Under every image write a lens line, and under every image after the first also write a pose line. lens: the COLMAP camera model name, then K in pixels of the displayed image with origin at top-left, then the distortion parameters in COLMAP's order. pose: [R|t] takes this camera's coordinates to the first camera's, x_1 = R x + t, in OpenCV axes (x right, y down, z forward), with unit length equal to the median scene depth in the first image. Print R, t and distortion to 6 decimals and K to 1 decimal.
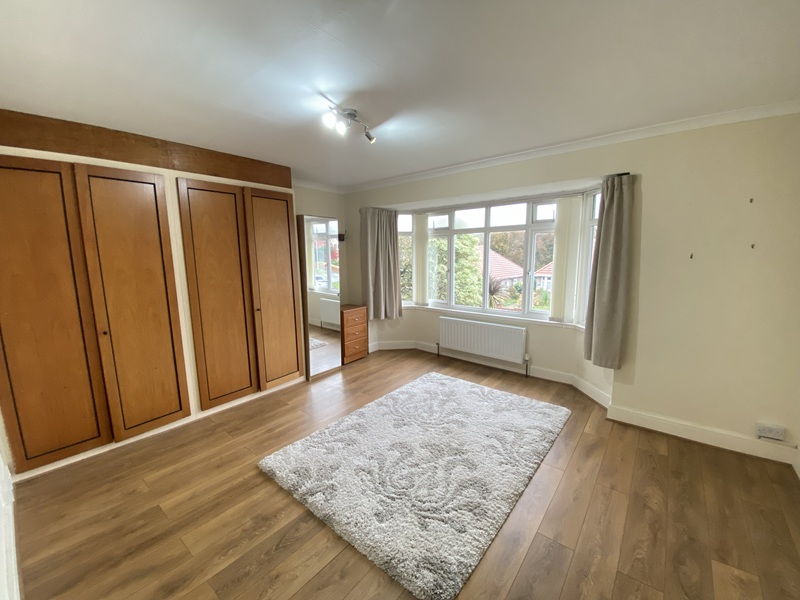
lens RADIAL K [[327.3, 0, 399.0], [0, 327.3, 302.0], [0, 0, 1]] dist [0.000393, -0.000111]
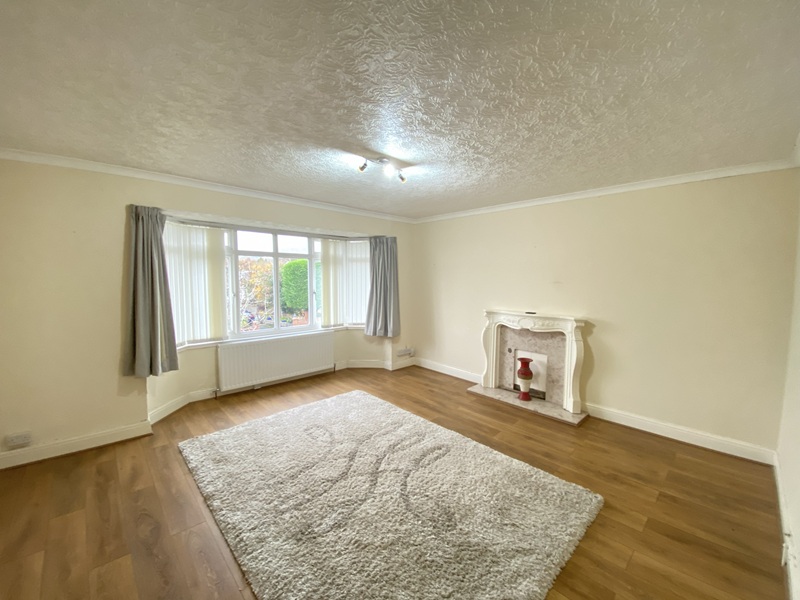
lens RADIAL K [[327.3, 0, 400.1], [0, 327.3, 302.3], [0, 0, 1]] dist [0.000393, -0.000111]
pose [[0.113762, -0.056250, 0.991914, -0.769579], [0.132882, 0.990287, 0.040917, -0.056152], [-0.984581, 0.127153, 0.120131, 0.491108]]
